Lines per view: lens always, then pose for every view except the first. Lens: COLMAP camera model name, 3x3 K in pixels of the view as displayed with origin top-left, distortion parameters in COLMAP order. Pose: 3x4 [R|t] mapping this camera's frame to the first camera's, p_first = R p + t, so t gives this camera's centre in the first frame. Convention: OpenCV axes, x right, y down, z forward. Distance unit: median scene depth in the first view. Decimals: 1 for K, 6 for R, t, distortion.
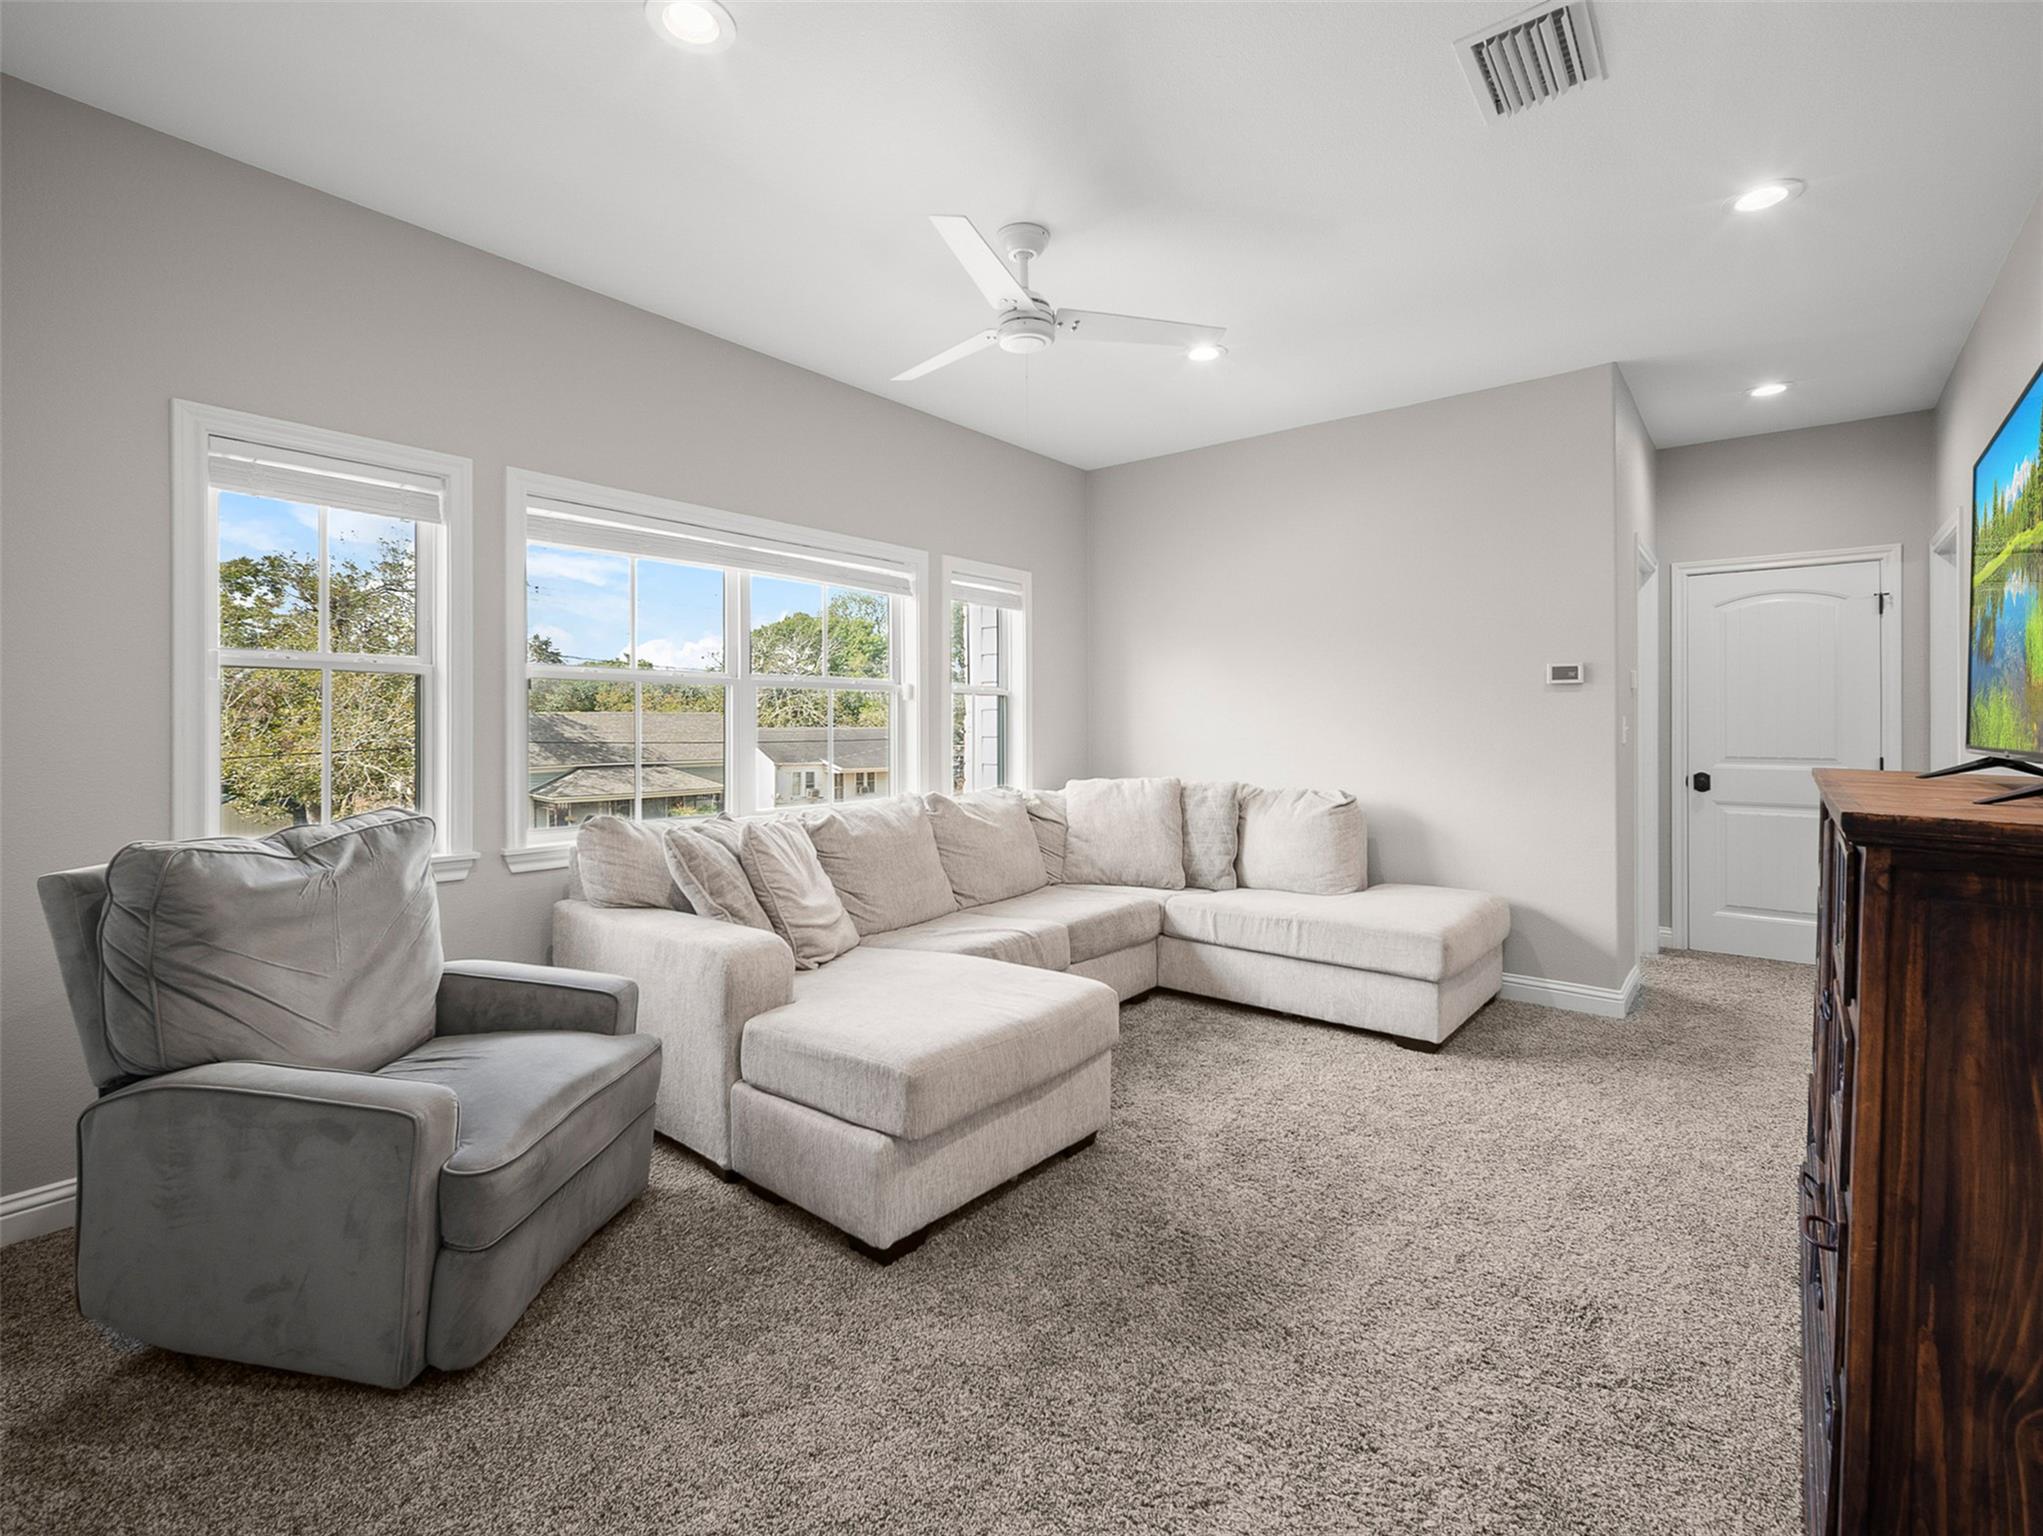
lens RADIAL K [[944.4, 0, 1021.6], [0, 944.4, 718.1], [0, 0, 1]] dist [0.026281, 0.000073]
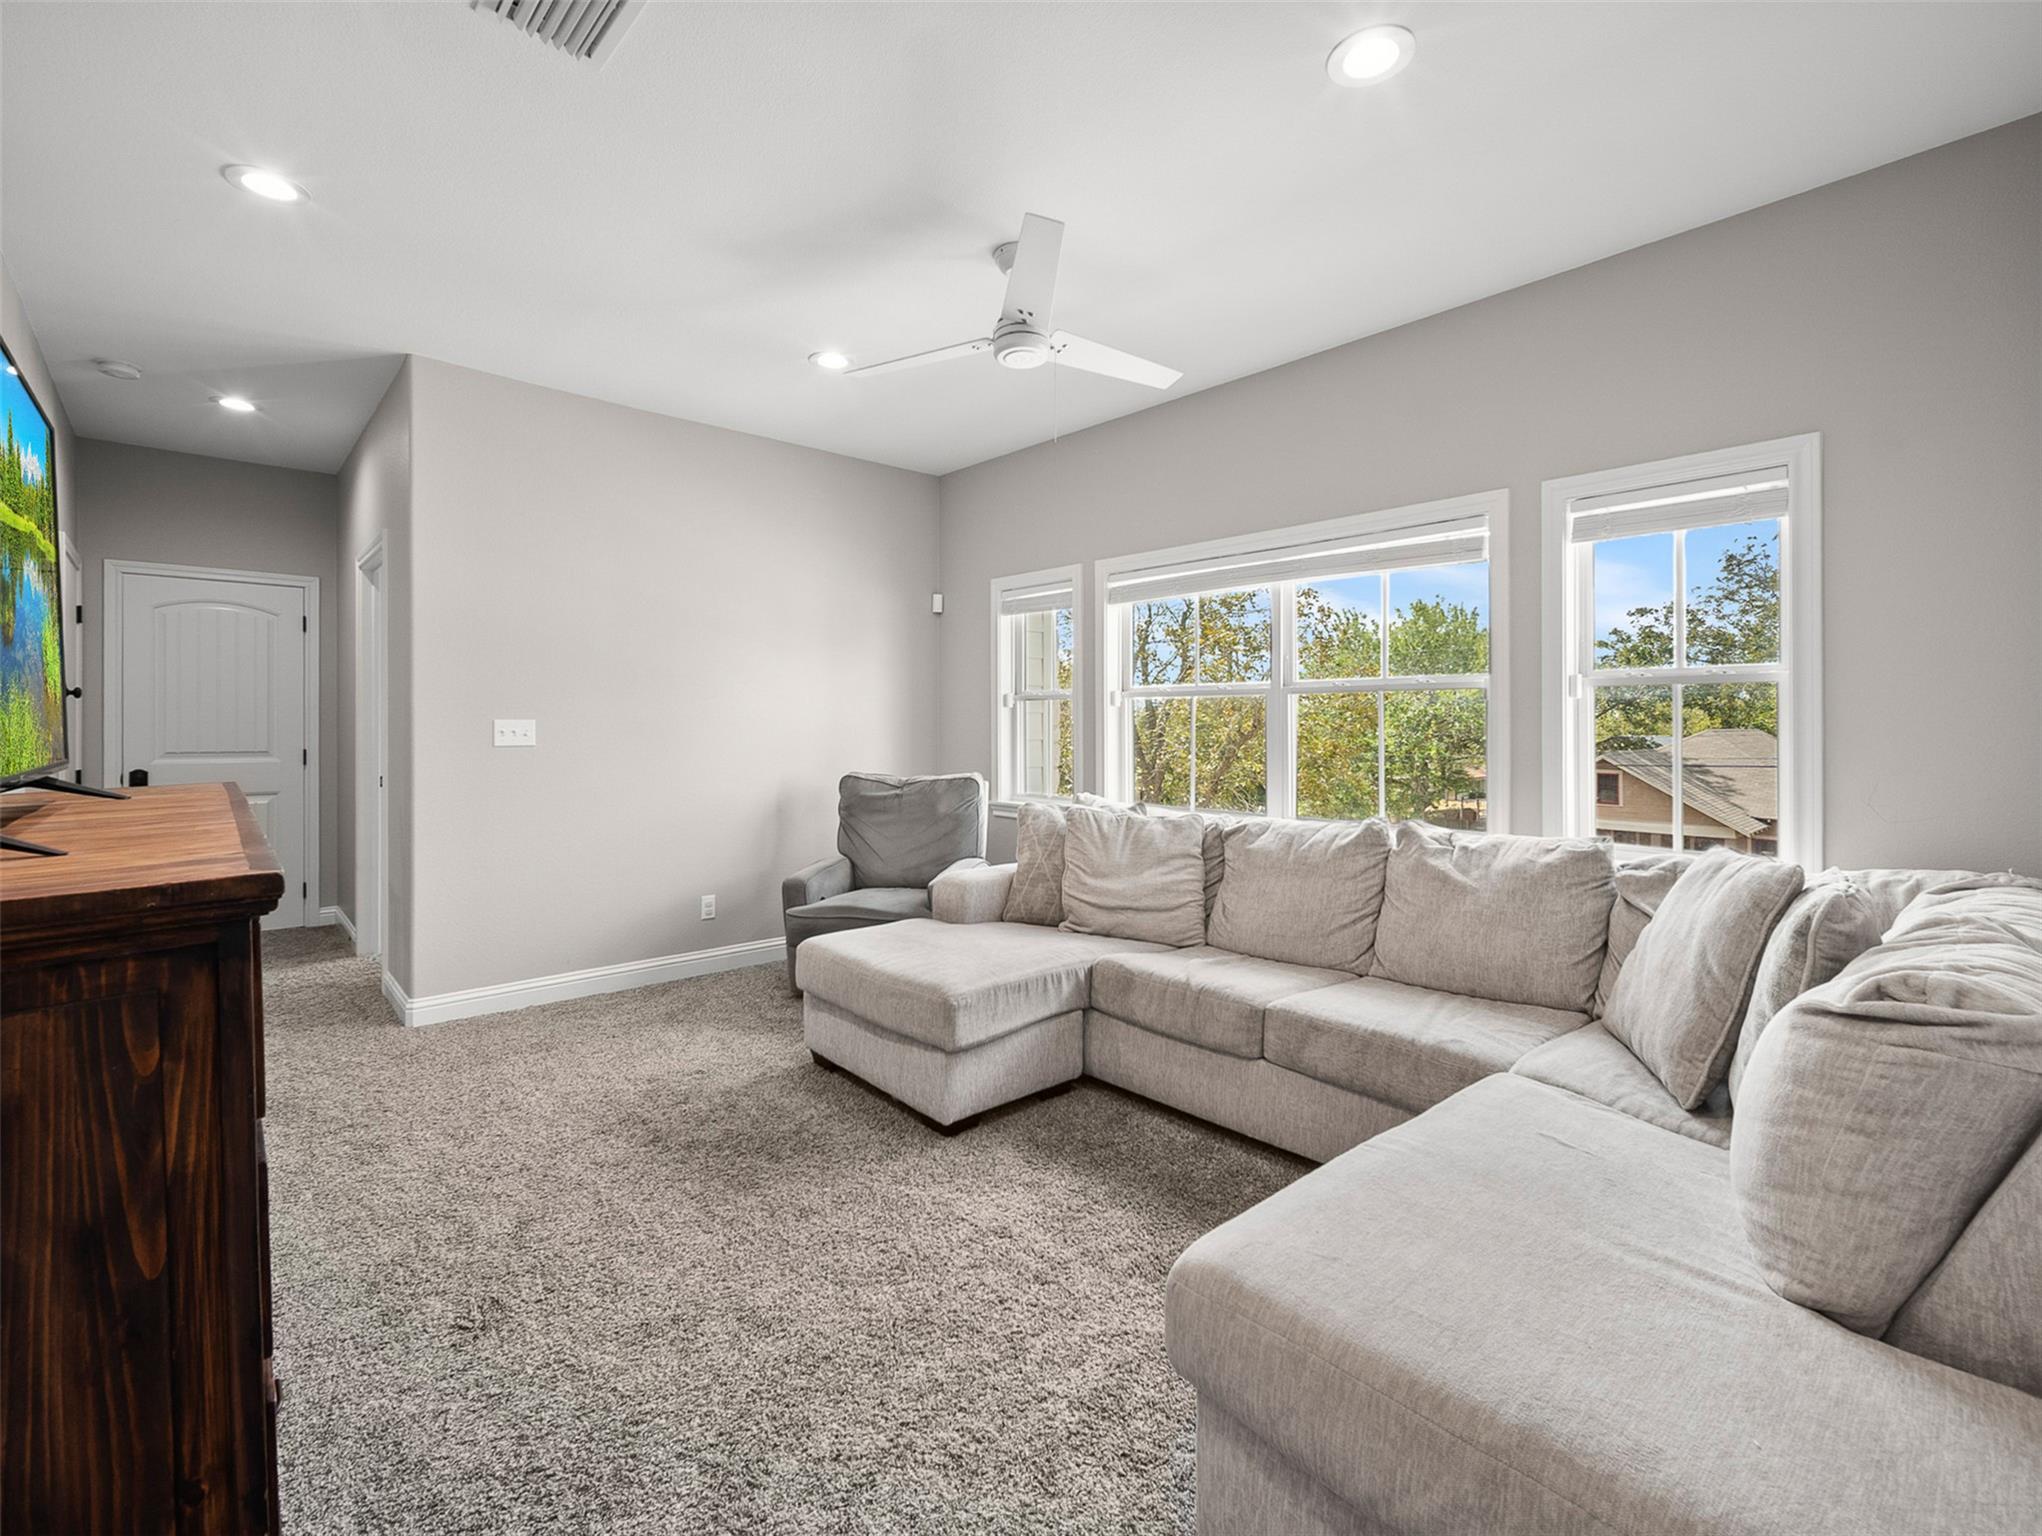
lens RADIAL K [[921.3, 0, 1023.3], [0, 921.3, 729.9], [0, 0, 1]] dist [-0.022424, 0.011877]
pose [[-0.167737, 0.004300, -0.985822, 1.092074], [0.001859, 0.999990, 0.004046, 0.000215], [0.985830, -0.001154, -0.167743, 1.309308]]
